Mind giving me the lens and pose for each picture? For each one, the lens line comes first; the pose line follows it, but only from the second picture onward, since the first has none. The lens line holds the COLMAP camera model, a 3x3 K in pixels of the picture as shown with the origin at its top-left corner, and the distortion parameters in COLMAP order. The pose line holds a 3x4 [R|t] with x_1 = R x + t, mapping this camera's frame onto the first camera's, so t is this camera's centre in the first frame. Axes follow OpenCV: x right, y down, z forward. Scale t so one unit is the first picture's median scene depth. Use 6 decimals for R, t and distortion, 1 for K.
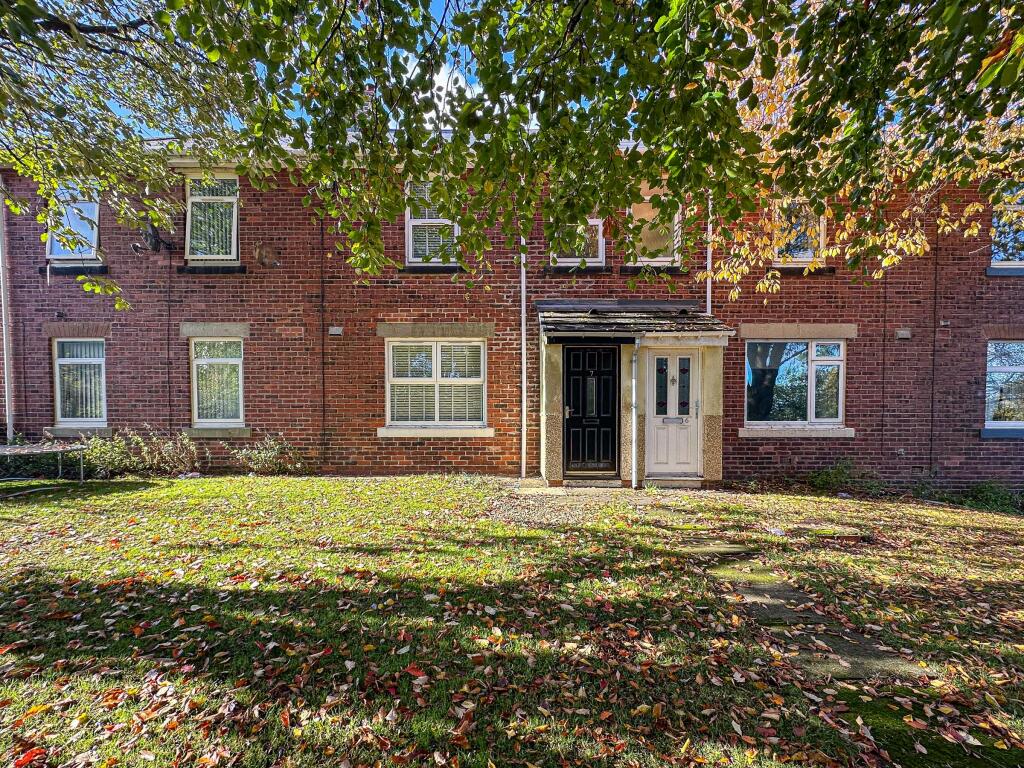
lens RADIAL K [[424.2, 0, 479.1], [0, 424.2, 381.7], [0, 0, 1]] dist [-0.001852, -0.000159]
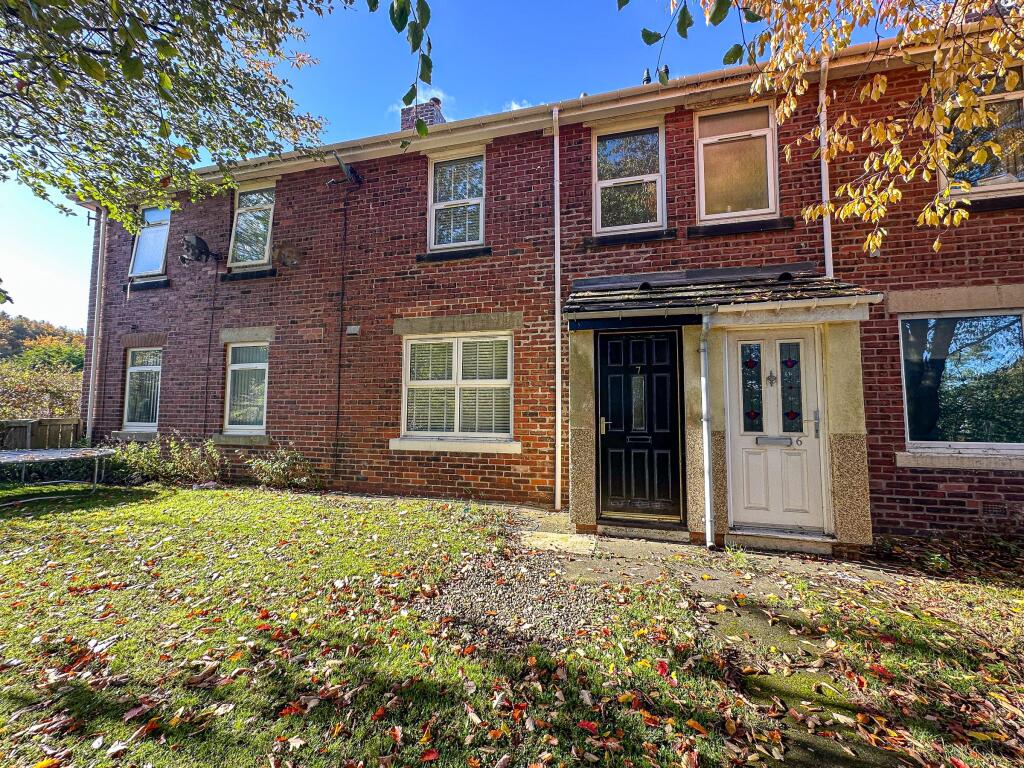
lens RADIAL K [[409.7, 0, 473.4], [0, 409.7, 361.3], [0, 0, 1]] dist [0.000949, -0.000241]
pose [[0.973781, -0.023551, -0.226266, 0.122852], [0.010153, 0.998135, -0.060197, 0.003367], [0.227261, 0.056322, 0.972204, 0.224299]]
